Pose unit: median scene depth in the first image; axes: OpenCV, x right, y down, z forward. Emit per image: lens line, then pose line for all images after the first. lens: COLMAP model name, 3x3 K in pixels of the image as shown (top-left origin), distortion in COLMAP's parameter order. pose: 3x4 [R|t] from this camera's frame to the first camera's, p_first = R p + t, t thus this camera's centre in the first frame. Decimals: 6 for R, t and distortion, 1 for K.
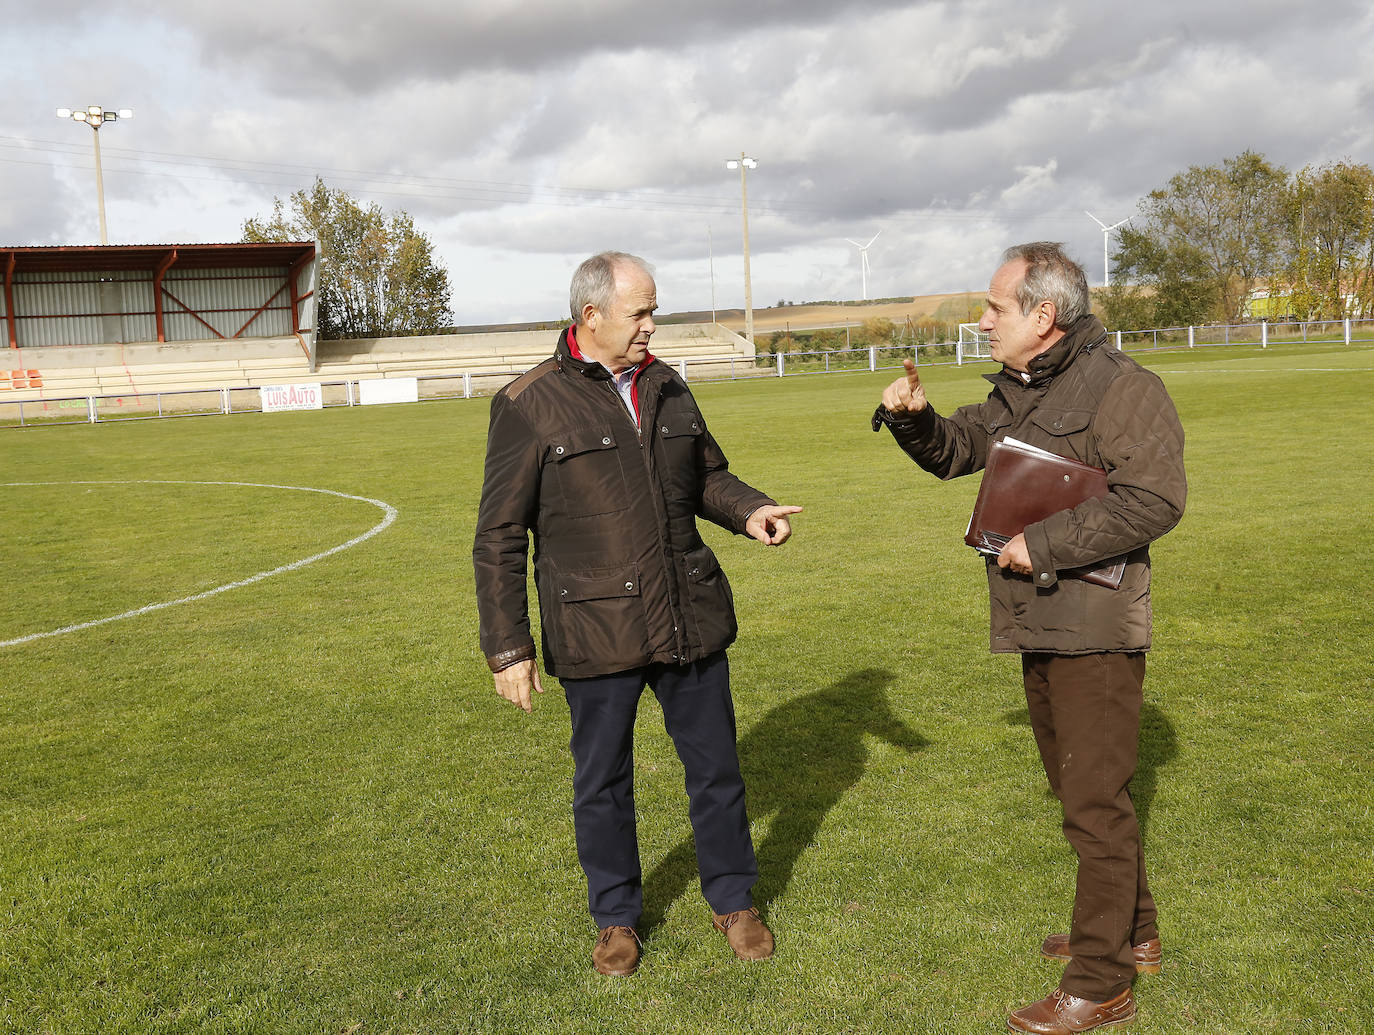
lens RADIAL K [[1901.9, 0, 770.3], [0, 1901.9, 526.8], [0, 0, 1]] dist [0.045183, -0.025898]
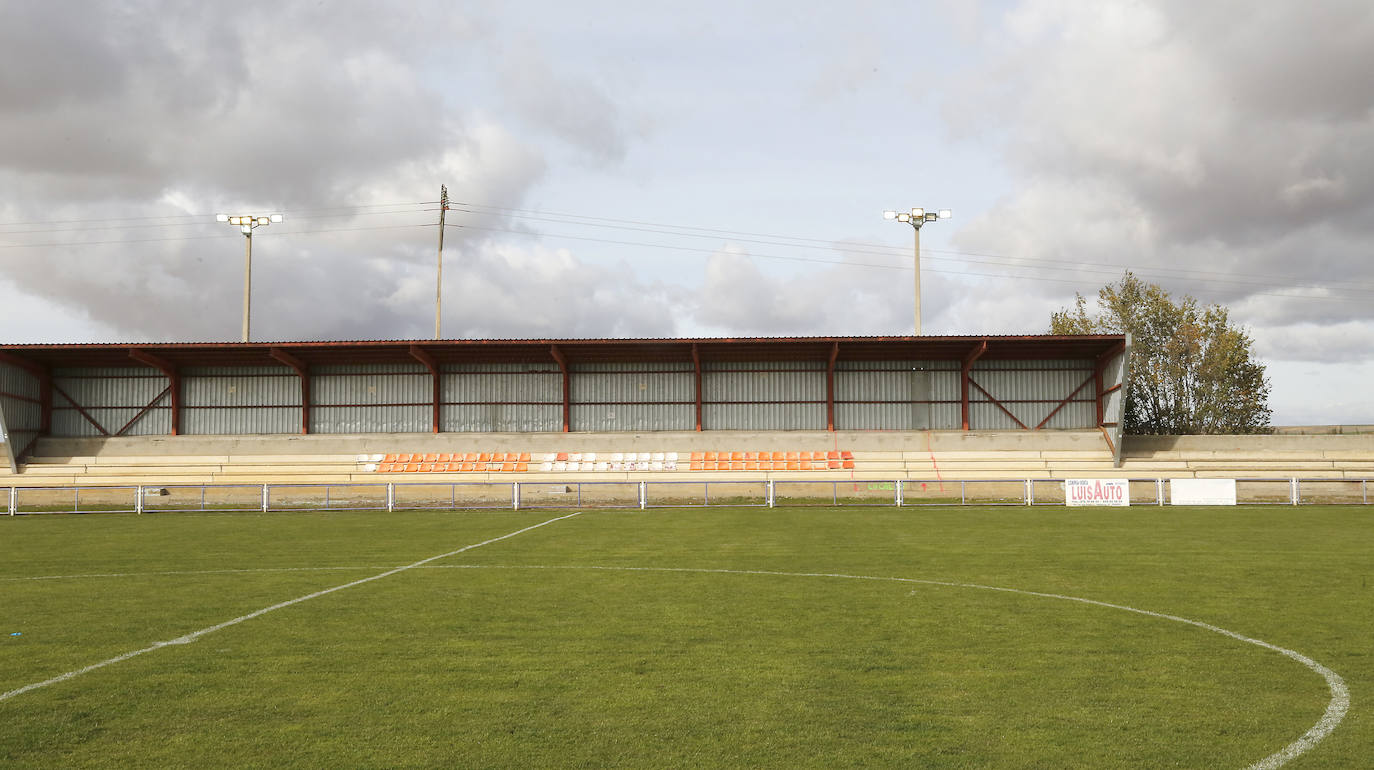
lens RADIAL K [[1358.6, 0, 685.1], [0, 1358.6, 347.3], [0, 0, 1]] dist [0.108873, 0.015047]
pose [[0.895049, 0.010757, -0.445839, -0.127062], [-0.081896, 0.986673, -0.140607, -0.025264], [0.438385, 0.162363, 0.884001, 0.279721]]
